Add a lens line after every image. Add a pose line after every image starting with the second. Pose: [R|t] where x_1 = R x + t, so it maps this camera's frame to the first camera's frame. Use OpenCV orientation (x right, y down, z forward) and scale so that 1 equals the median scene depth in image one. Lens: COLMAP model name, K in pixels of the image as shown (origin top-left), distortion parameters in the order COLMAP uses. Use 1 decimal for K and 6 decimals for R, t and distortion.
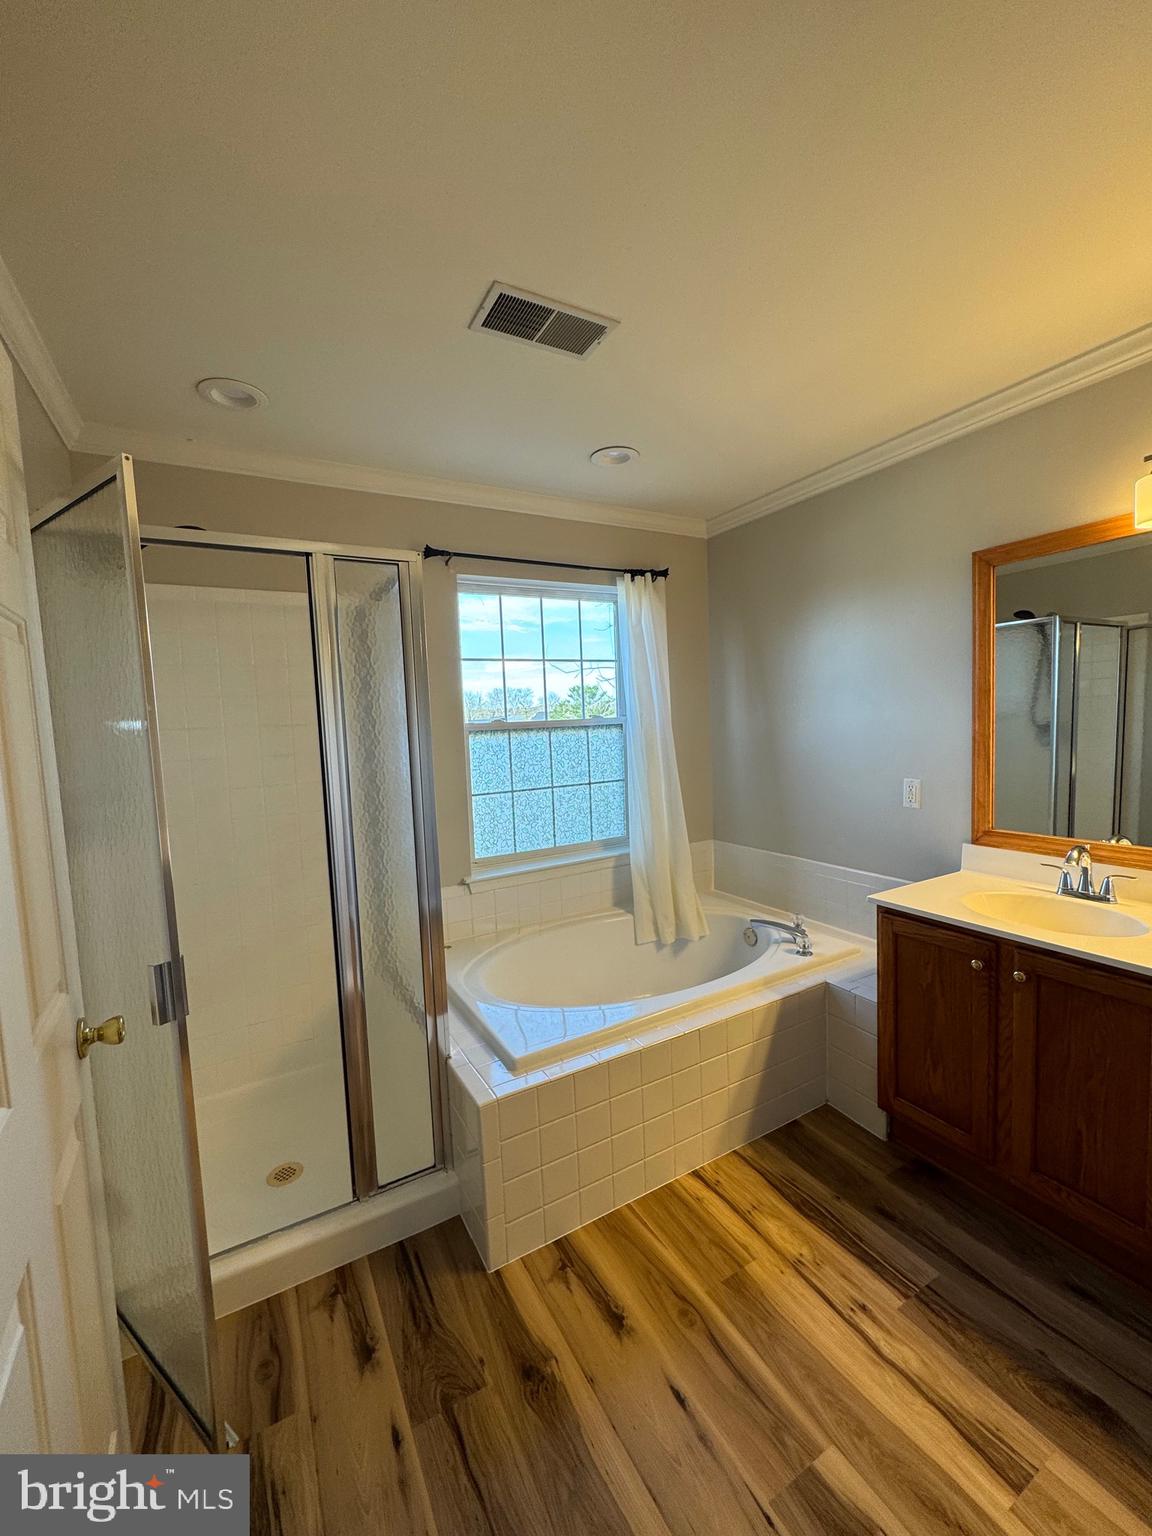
lens RADIAL K [[612.1, 0, 576.6], [0, 612.1, 767.2], [0, 0, 1]] dist [-0.005162, 0.001083]
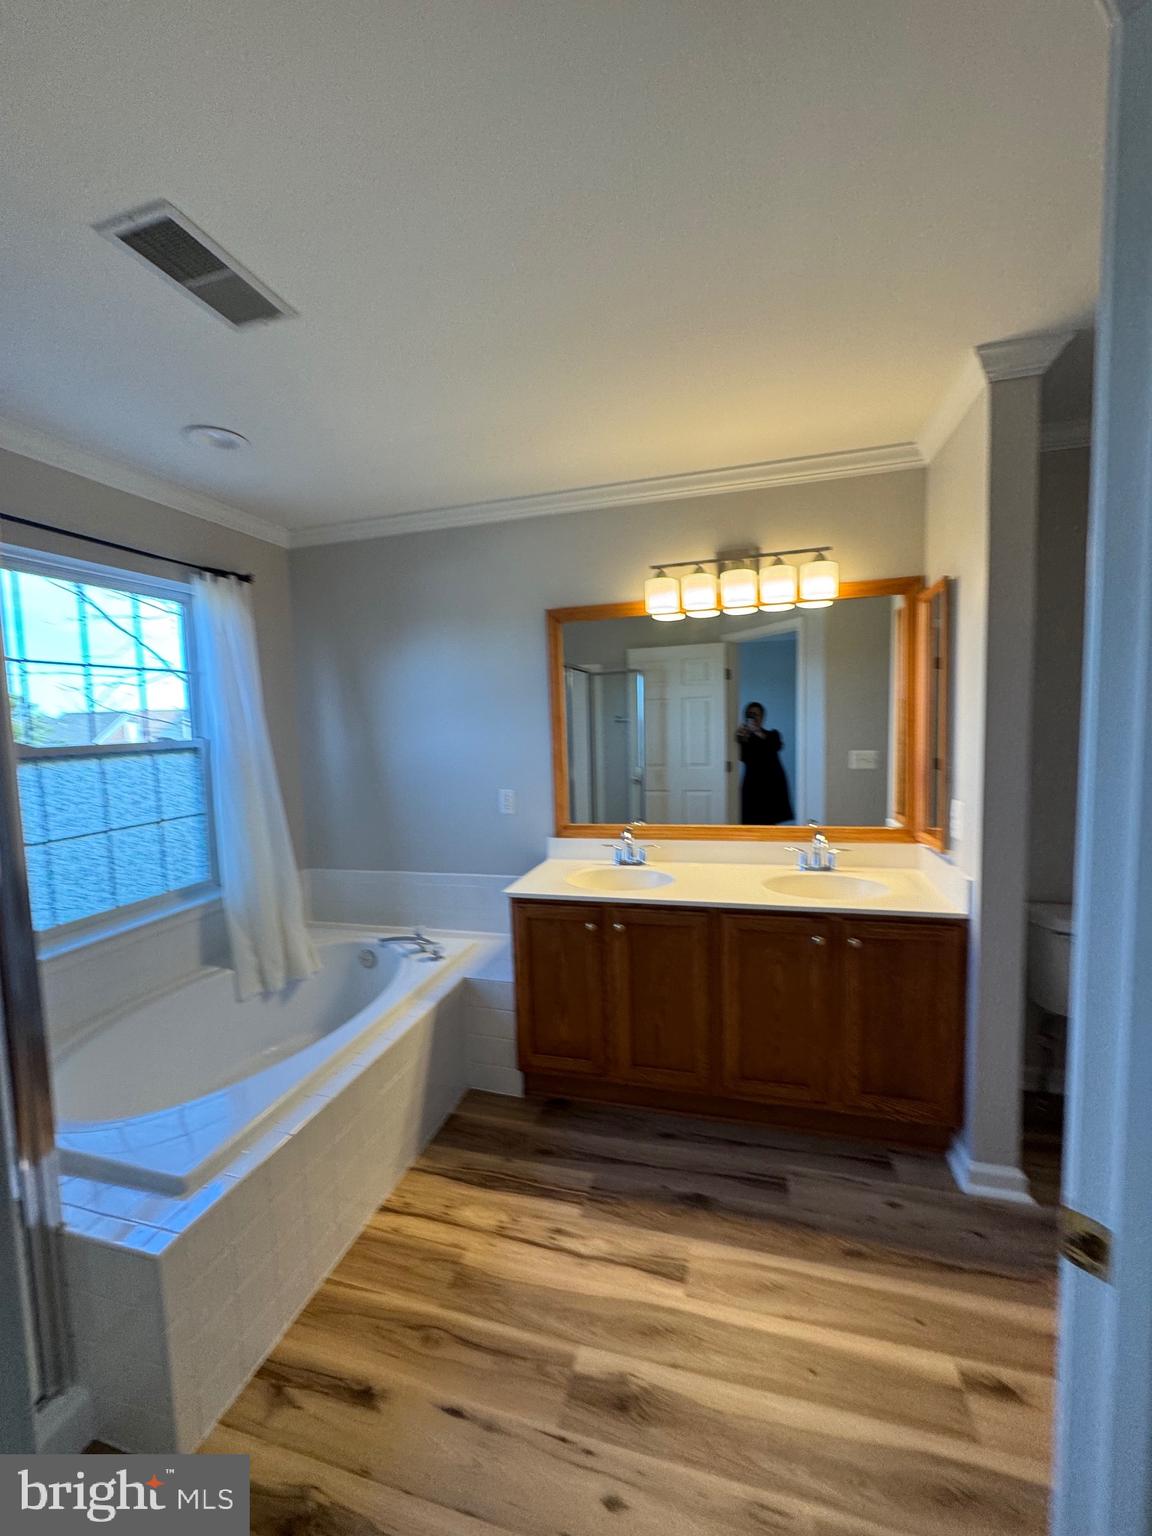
lens RADIAL K [[612.1, 0, 574.7], [0, 612.1, 768.0], [0, 0, 1]] dist [-0.005162, 0.001083]
pose [[0.711283, -0.039127, 0.701816, -0.250823], [0.059541, 0.998215, -0.004693, -0.012253], [-0.700380, 0.045125, 0.712342, 0.063866]]
